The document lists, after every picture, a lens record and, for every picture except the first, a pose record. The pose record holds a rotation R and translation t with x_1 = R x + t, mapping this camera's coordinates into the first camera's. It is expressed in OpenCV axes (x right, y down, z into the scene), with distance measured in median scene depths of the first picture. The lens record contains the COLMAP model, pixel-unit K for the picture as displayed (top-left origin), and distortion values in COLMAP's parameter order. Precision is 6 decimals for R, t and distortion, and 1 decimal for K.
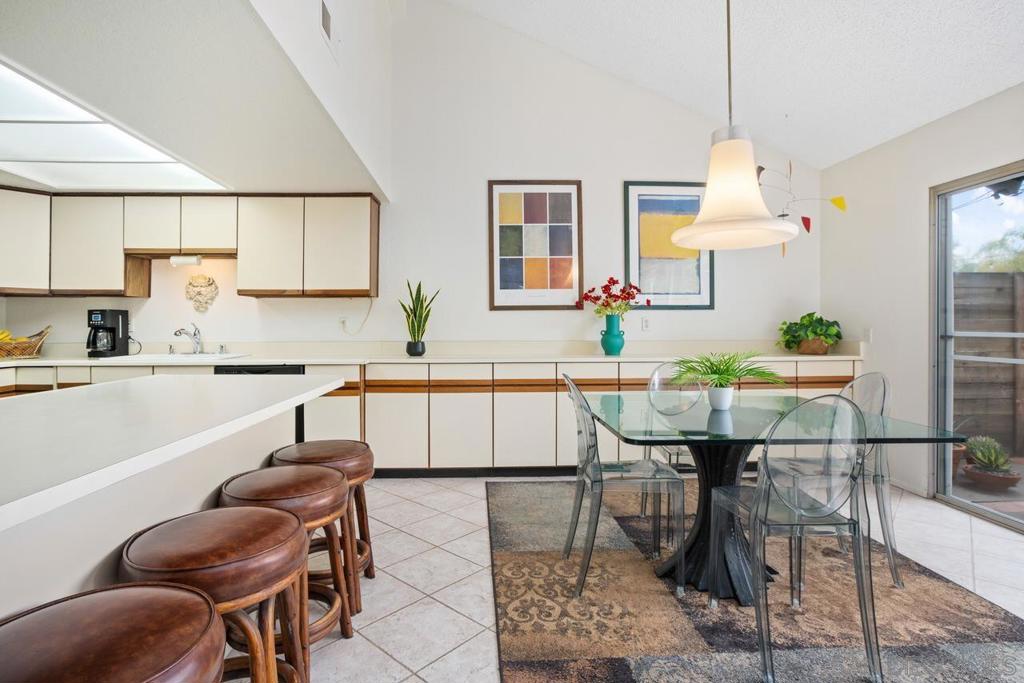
lens RADIAL K [[518.8, 0, 502.8], [0, 518.8, 322.0], [0, 0, 1]] dist [-0.045576, 0.021594]
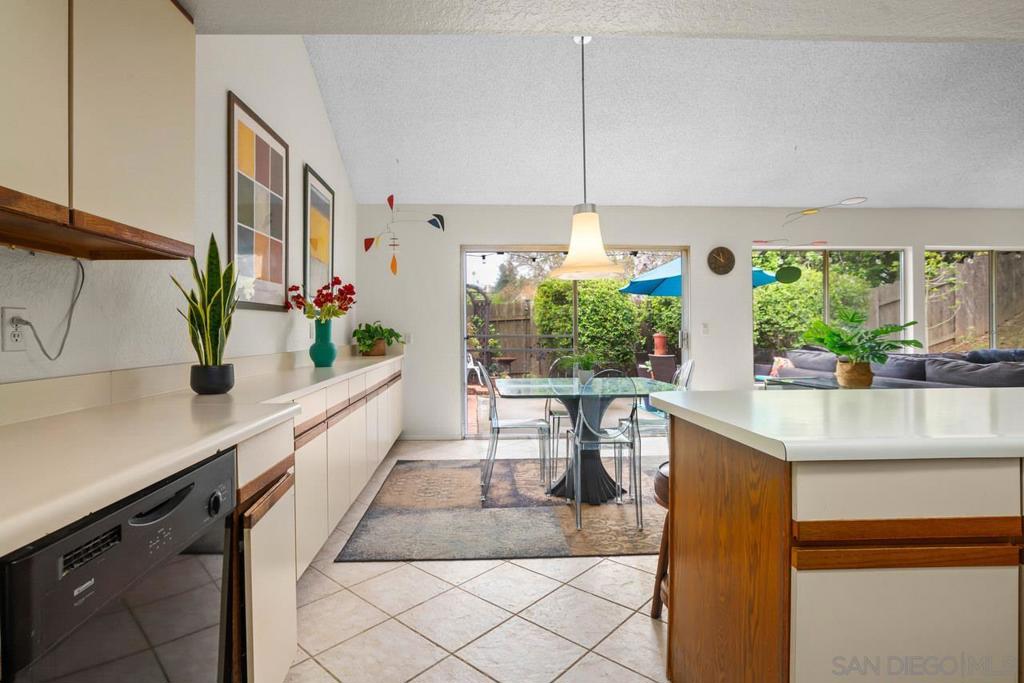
lens RADIAL K [[506.9, 0, 484.6], [0, 506.9, 337.2], [0, 0, 1]] dist [-0.039183, 0.000120]
pose [[0.031881, -0.009601, 0.999446, -0.654098], [0.002373, 0.999952, 0.009530, 0.008322], [-0.999489, 0.002068, 0.031903, 0.747357]]
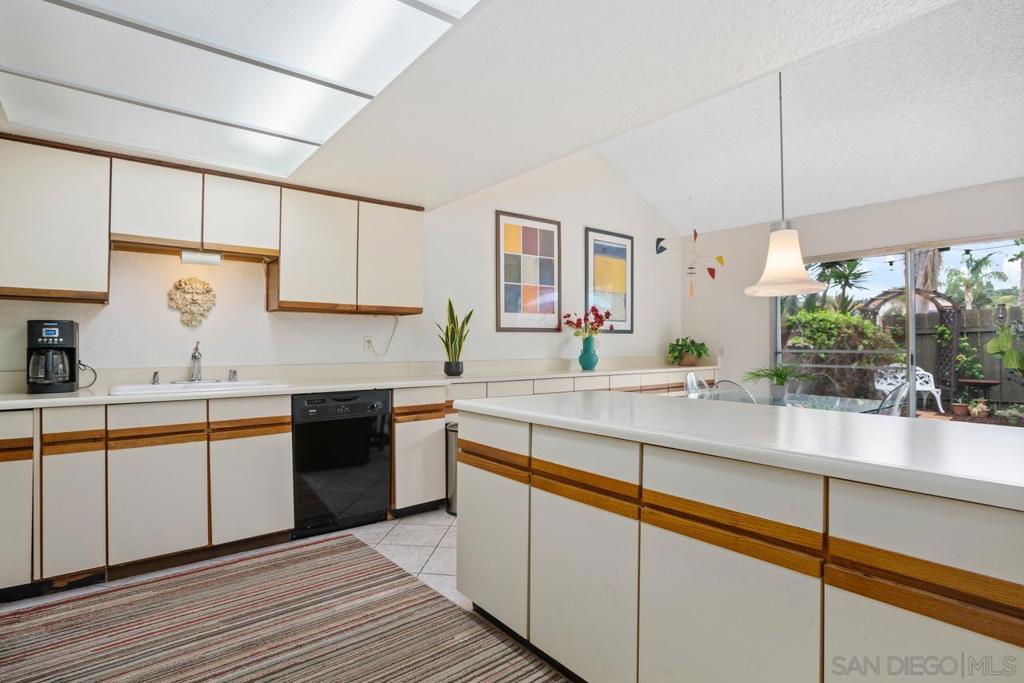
lens RADIAL K [[515.5, 0, 504.2], [0, 515.5, 334.7], [0, 0, 1]] dist [-0.058194, 0.033414]
pose [[0.818822, 0.013074, 0.573899, -0.679224], [-0.003463, 0.999835, -0.017836, 0.003799], [-0.574038, 0.012617, 0.818732, 0.133289]]
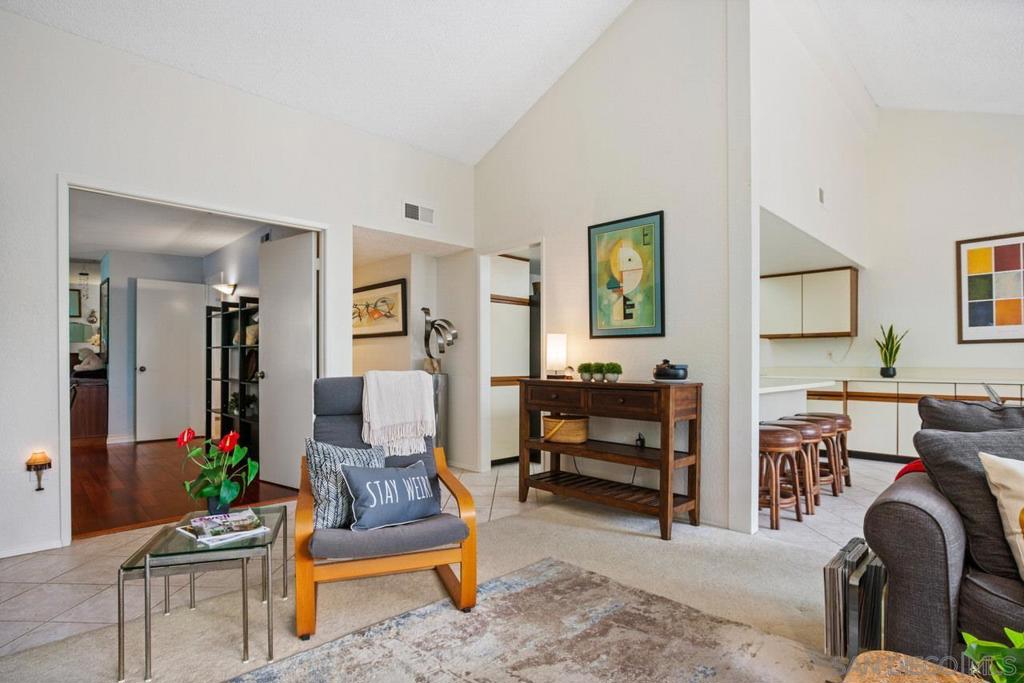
lens RADIAL K [[521.7, 0, 513.1], [0, 521.7, 359.3], [0, 0, 1]] dist [-0.066190, 0.033603]
pose [[0.666763, -0.002588, -0.745266, 0.185628], [0.002997, 0.999995, -0.000792, 0.014137], [0.745264, -0.001705, 0.666767, -0.691857]]
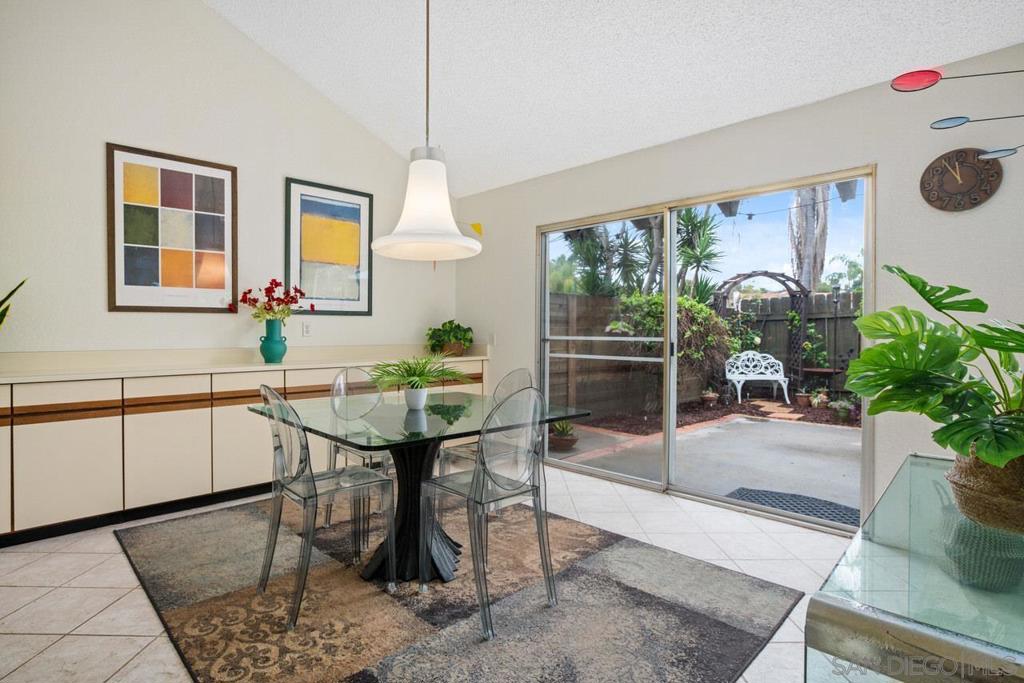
lens RADIAL K [[515.5, 0, 504.2], [0, 515.5, 334.7], [0, 0, 1]] dist [-0.058194, 0.033414]
pose [[0.750583, -0.002082, 0.660773, -0.086399], [-0.006470, 0.999924, 0.010501, 0.001523], [-0.660744, -0.012157, 0.750513, 0.044138]]
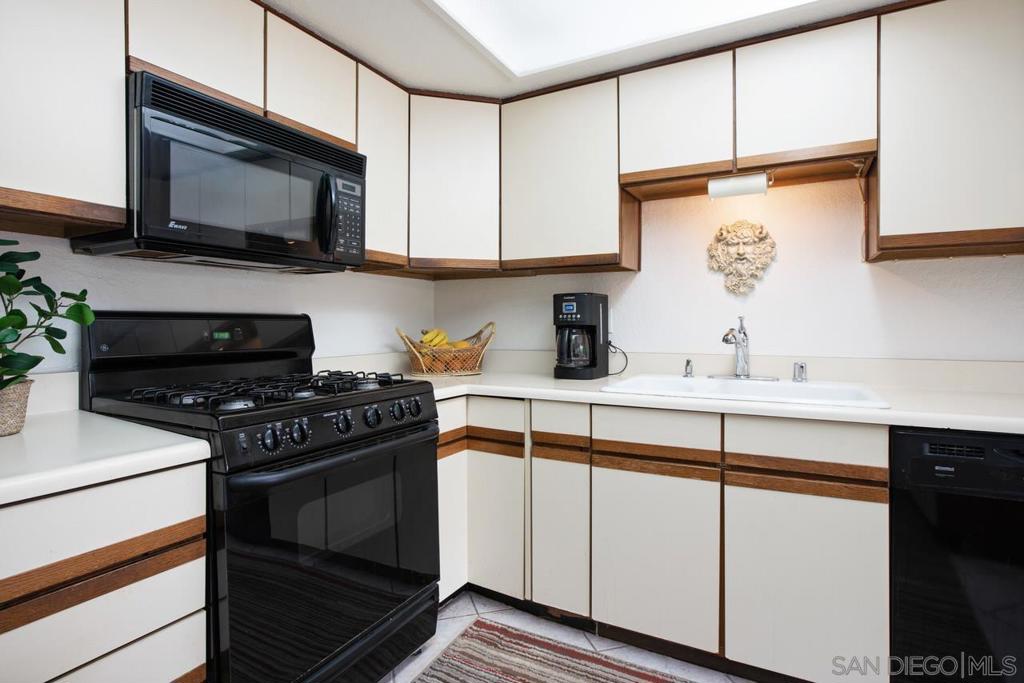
lens RADIAL K [[515.5, 0, 504.2], [0, 515.5, 334.7], [0, 0, 1]] dist [-0.058194, 0.033414]
pose [[0.846260, 0.012287, -0.532628, -0.548966], [0.002455, 0.999633, 0.026961, 0.005560], [0.532764, -0.024124, 0.845920, 0.476054]]
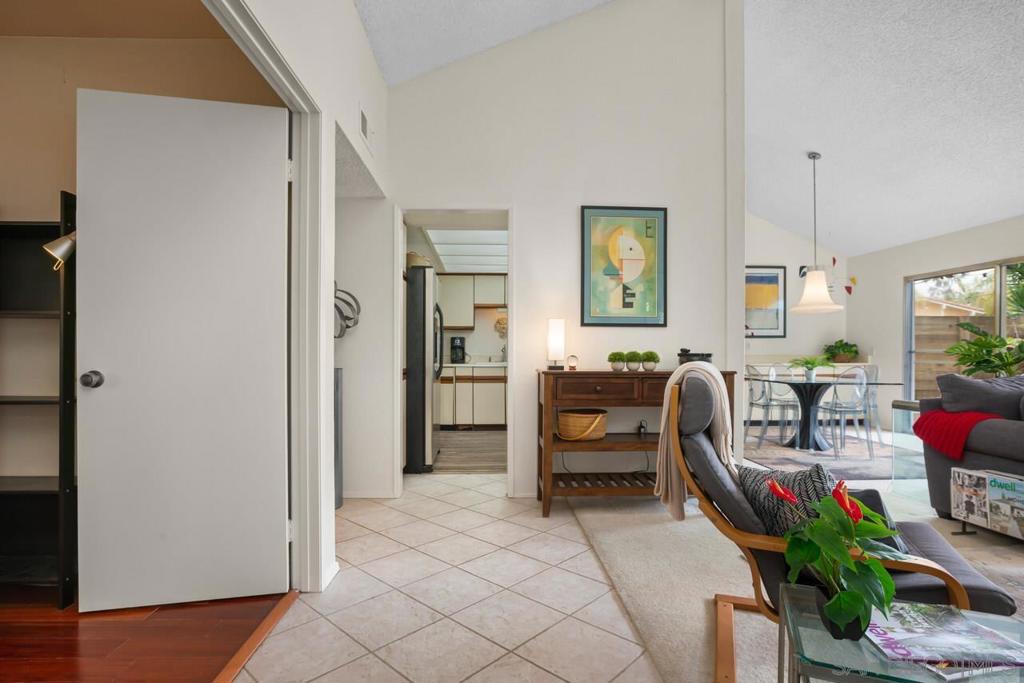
lens RADIAL K [[518.4, 0, 514.0], [0, 518.4, 353.9], [0, 0, 1]] dist [-0.058673, 0.035247]
pose [[0.999993, 0.001151, -0.003491, -0.577979], [-0.001112, 0.999940, 0.010909, 0.014819], [0.003503, -0.010905, 0.999934, -0.847486]]
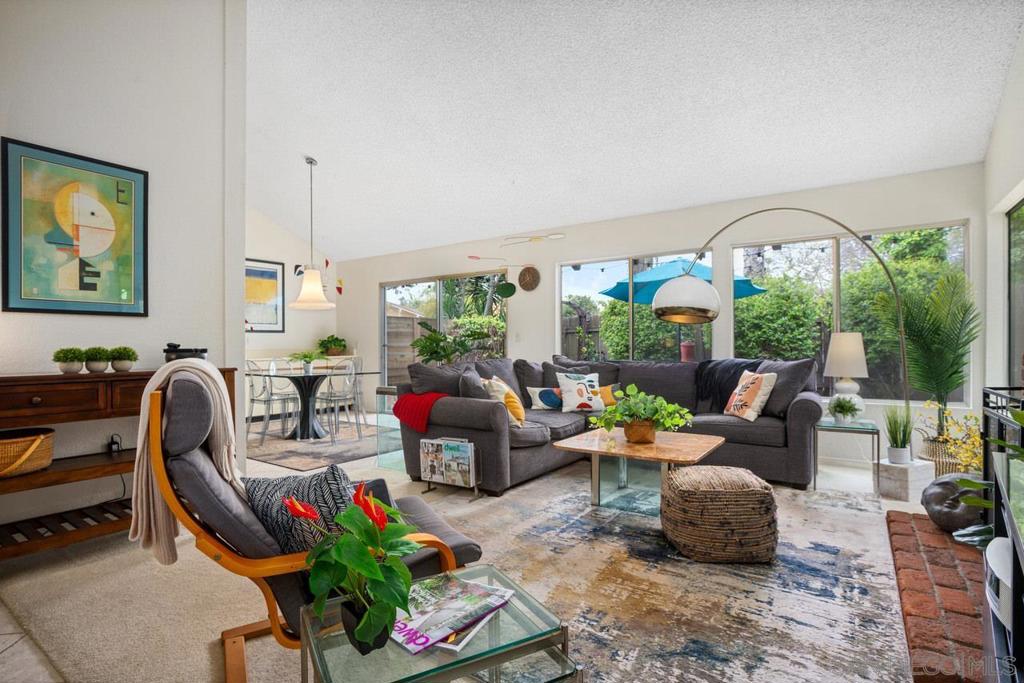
lens RADIAL K [[502.4, 0, 503.9], [0, 502.4, 349.9], [0, 0, 1]] dist [-0.058466, 0.030490]
pose [[0.617637, -0.012061, 0.786371, -0.553232], [0.002225, 0.999905, 0.013589, 0.015831], [-0.786461, -0.006644, 0.617605, -0.780538]]
